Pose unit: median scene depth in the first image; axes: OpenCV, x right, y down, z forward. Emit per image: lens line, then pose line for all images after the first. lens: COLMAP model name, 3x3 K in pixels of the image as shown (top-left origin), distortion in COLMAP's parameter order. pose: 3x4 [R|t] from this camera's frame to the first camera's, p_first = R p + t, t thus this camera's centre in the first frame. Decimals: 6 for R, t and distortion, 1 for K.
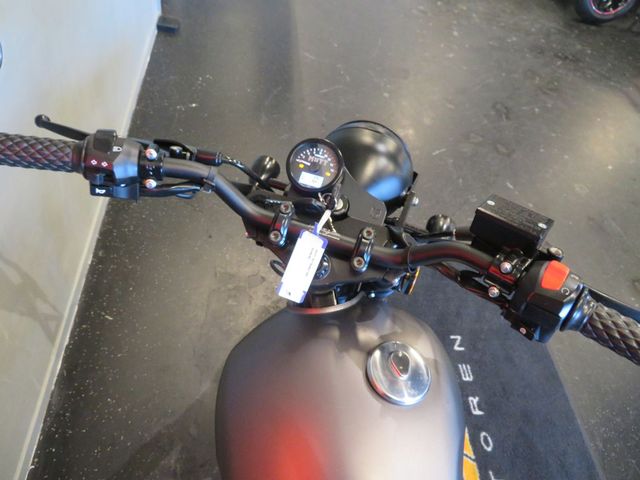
lens RADIAL K [[455.0, 0, 318.0], [0, 455.0, 239.5], [0, 0, 1]] dist [-0.006838, -0.000775]
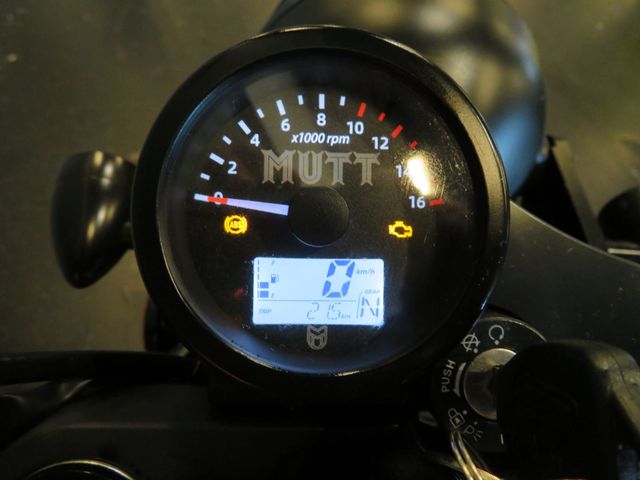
lens RADIAL K [[455.0, 0, 318.0], [0, 455.0, 239.5], [0, 0, 1]] dist [-0.006838, -0.000775]
pose [[0.943753, -0.304178, 0.129635, -0.031415], [0.275694, 0.940344, 0.199364, -0.181461], [-0.182544, -0.152411, 0.971313, 0.825533]]
